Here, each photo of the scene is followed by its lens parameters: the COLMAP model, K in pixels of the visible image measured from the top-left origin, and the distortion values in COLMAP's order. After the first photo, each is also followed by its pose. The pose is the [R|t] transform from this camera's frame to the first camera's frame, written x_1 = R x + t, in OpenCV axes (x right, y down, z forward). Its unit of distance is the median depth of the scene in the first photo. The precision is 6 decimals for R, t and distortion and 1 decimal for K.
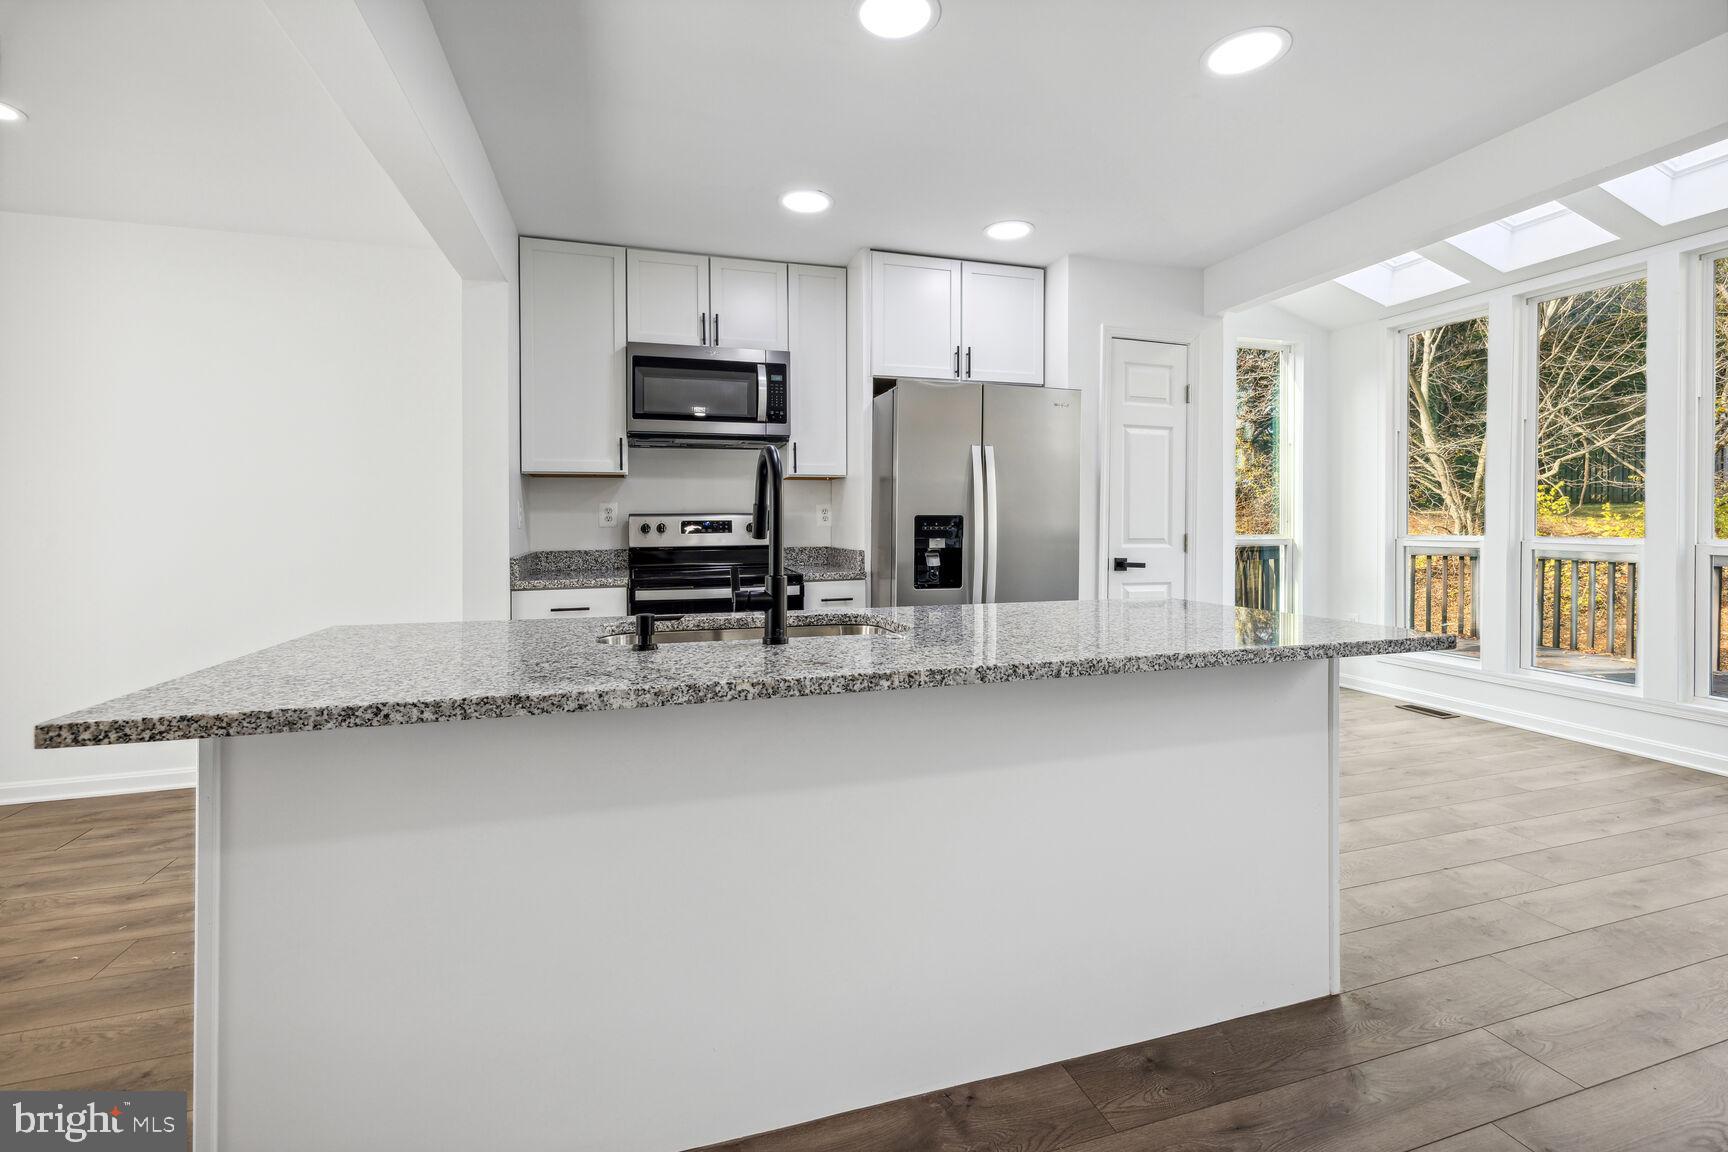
lens RADIAL K [[743.7, 0, 865.5], [0, 743.7, 533.4], [0, 0, 1]] dist [0.001462, 0.000474]
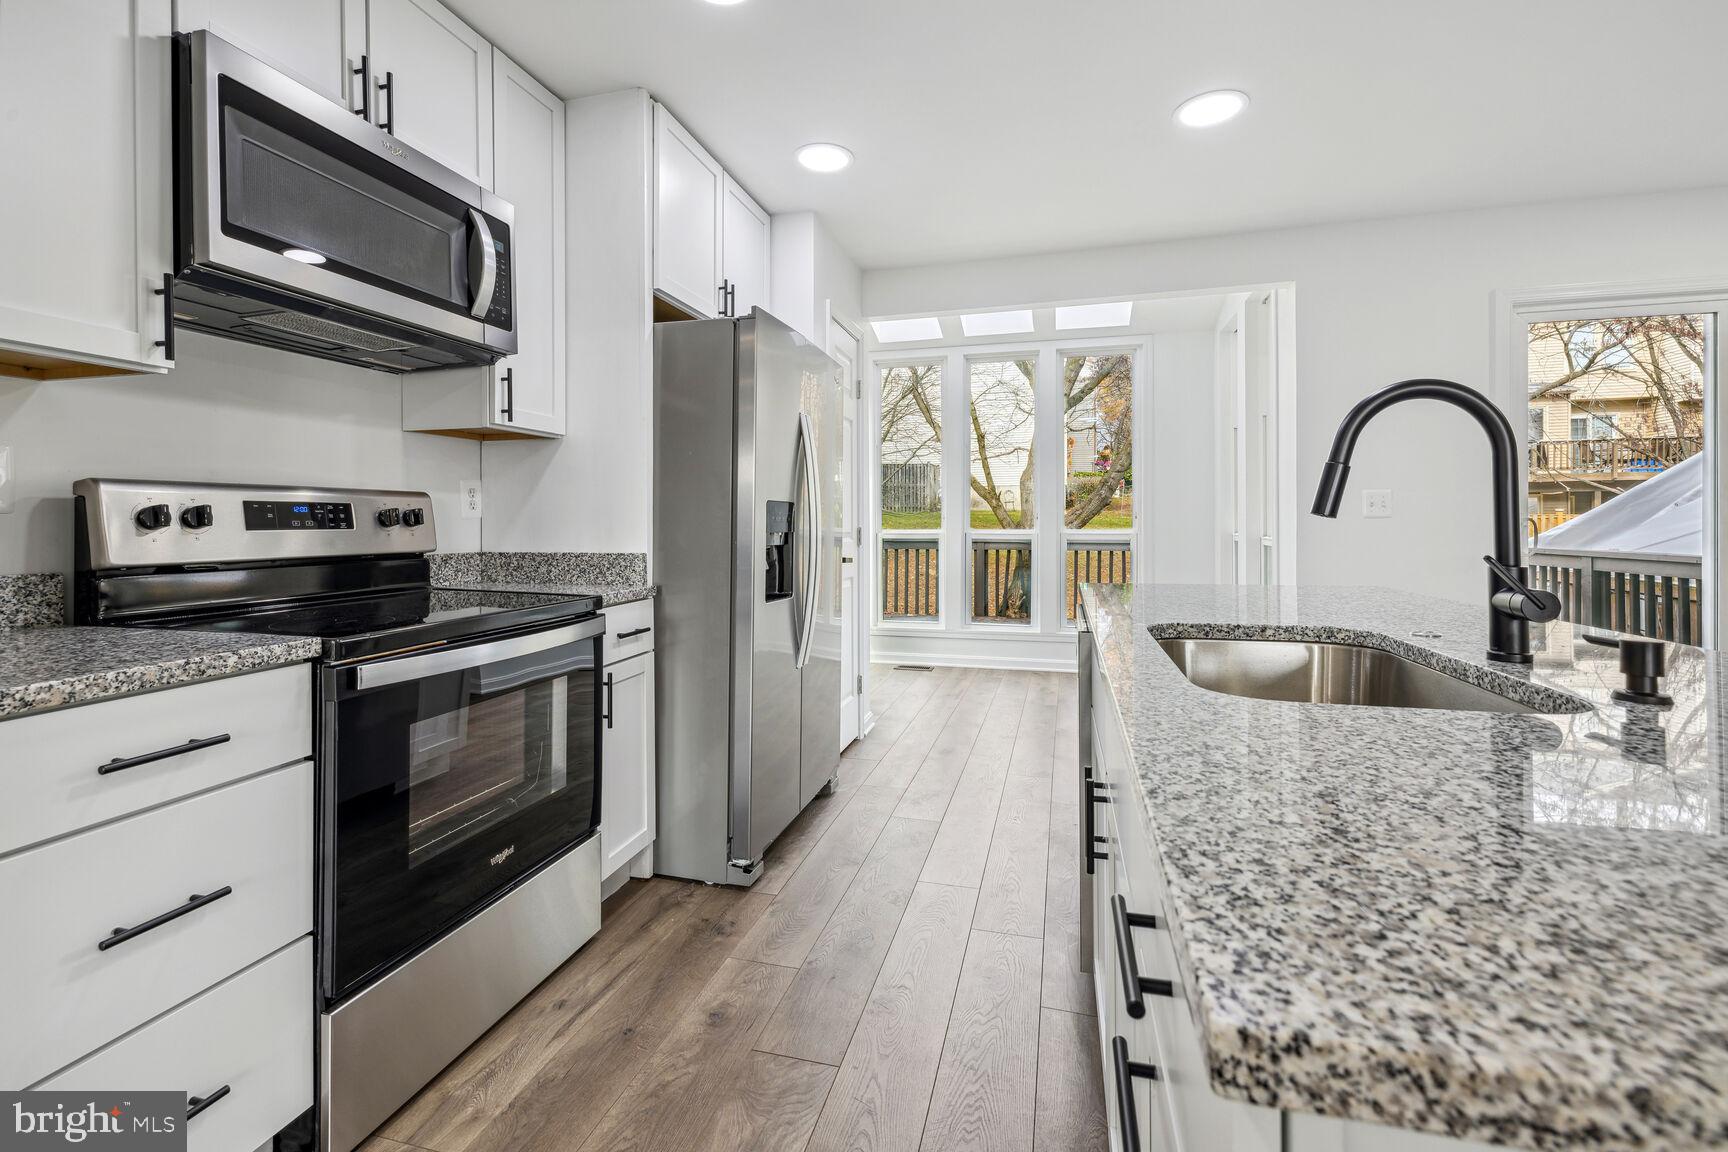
lens RADIAL K [[743.7, 0, 865.5], [0, 743.7, 533.4], [0, 0, 1]] dist [0.001462, 0.000474]
pose [[0.541913, -0.010785, 0.840365, -0.424853], [0.013080, 0.999905, 0.004398, 0.005179], [-0.840333, 0.008609, 0.542003, 0.461905]]
